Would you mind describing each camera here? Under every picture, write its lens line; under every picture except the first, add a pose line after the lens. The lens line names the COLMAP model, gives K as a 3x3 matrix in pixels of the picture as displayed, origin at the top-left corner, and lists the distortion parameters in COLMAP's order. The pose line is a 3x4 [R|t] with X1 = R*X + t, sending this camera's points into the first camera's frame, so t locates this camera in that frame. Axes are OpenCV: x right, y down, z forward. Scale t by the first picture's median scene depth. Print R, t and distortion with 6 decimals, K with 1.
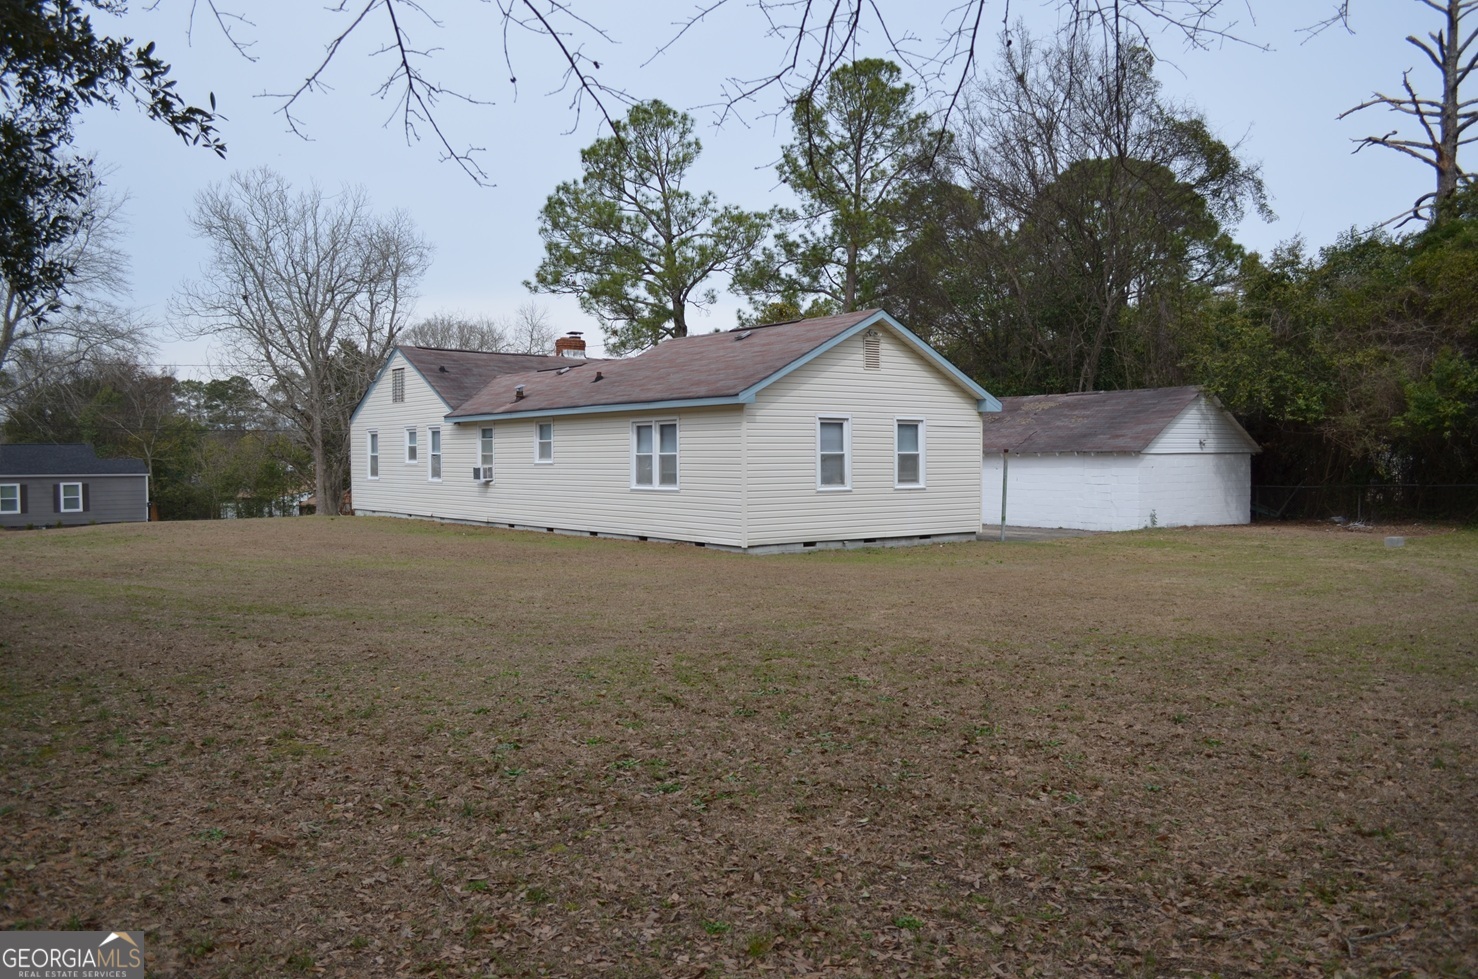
lens RADIAL K [[1143.6, 0, 739.3], [0, 1143.6, 484.7], [0, 0, 1]] dist [-0.015574, 0.008834]
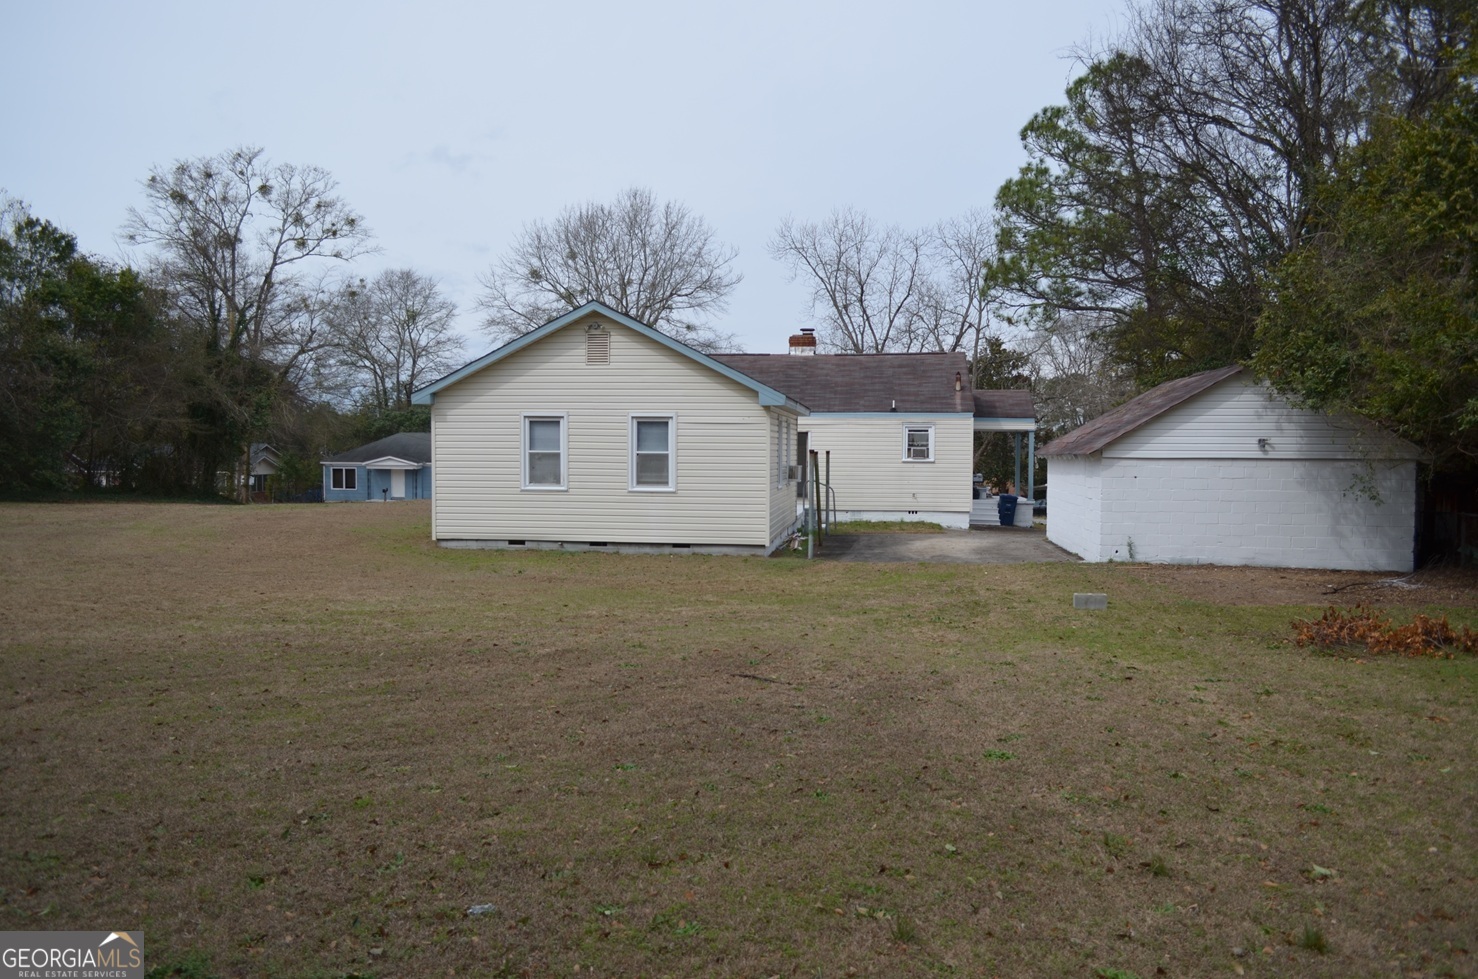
lens RADIAL K [[1143.6, 0, 739.2], [0, 1143.6, 491.3], [0, 0, 1]] dist [-0.015574, 0.008834]
pose [[0.698857, 0.035059, -0.714401, 0.858459], [-0.026541, 0.999381, 0.023080, -0.019944], [0.714768, 0.002832, 0.699355, 0.410132]]
